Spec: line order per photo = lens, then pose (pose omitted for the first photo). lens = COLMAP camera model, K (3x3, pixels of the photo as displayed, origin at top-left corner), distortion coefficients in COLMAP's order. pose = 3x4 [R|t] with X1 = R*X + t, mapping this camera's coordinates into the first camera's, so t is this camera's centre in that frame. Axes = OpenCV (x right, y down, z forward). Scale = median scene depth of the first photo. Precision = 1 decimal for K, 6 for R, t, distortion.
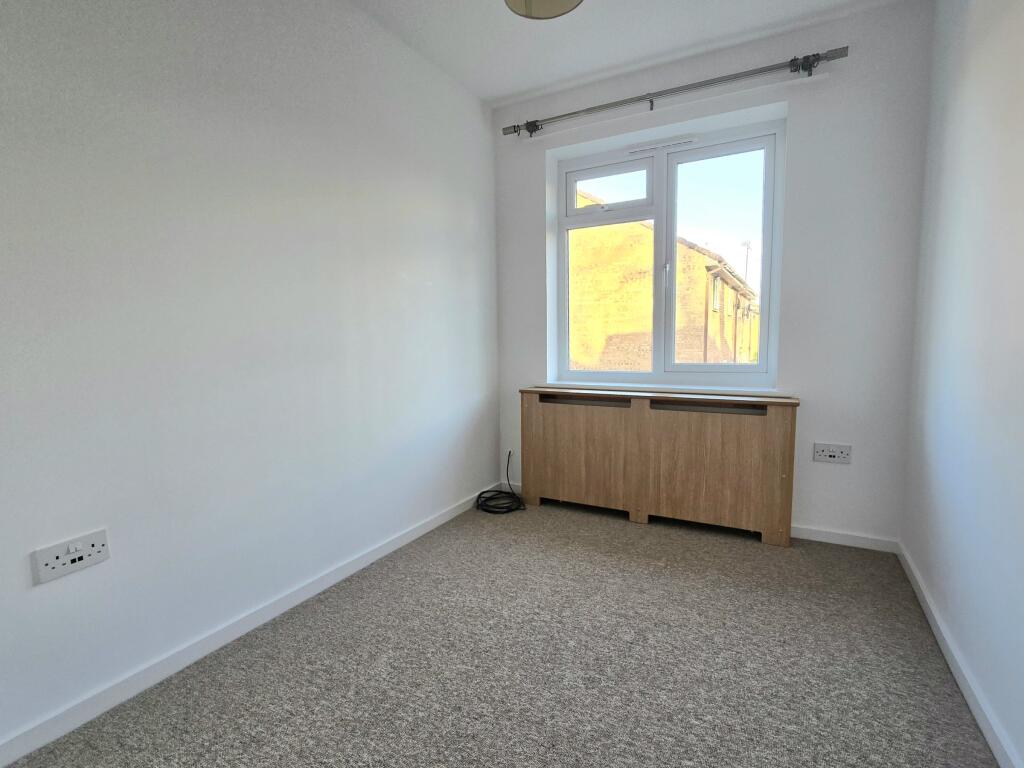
lens RADIAL K [[544.4, 0, 512.0], [0, 544.4, 384.0], [0, 0, 1]] dist [0.141621, 0.000231]
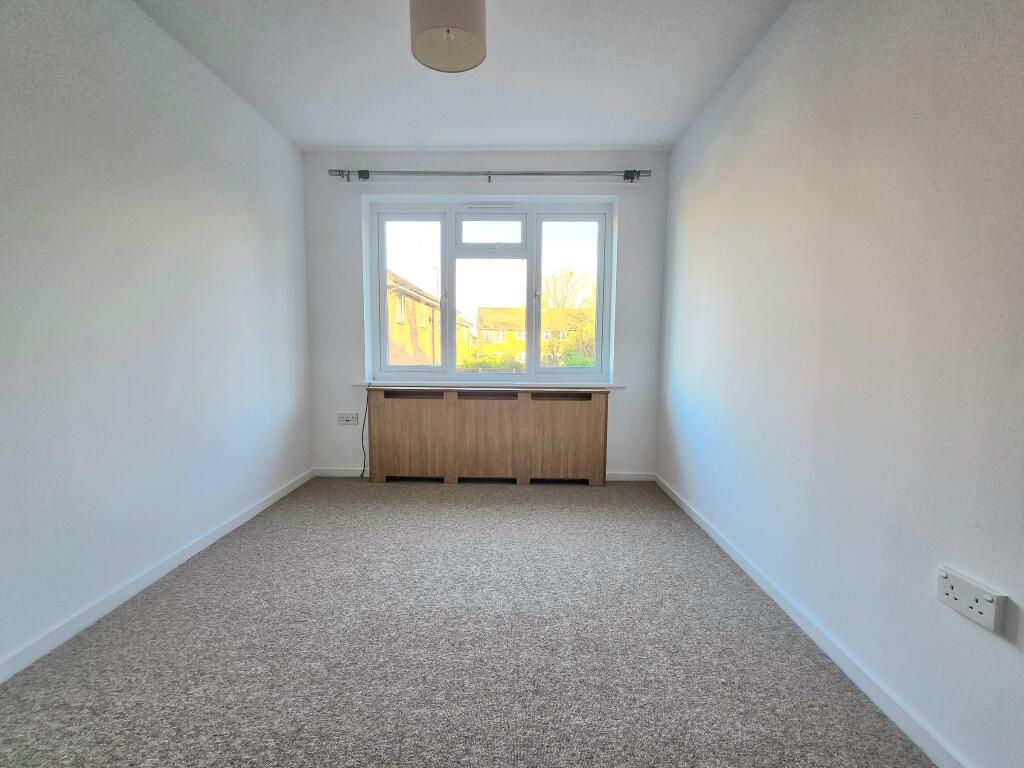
lens RADIAL K [[415.0, 0, 512.0], [0, 415.0, 384.0], [0, 0, 1]] dist [-0.000259, 0.000009]
pose [[0.902445, -0.029867, 0.429768, -0.203537], [0.026127, 0.999552, 0.014603, -0.008345], [-0.430011, -0.001950, 0.902821, 0.099970]]
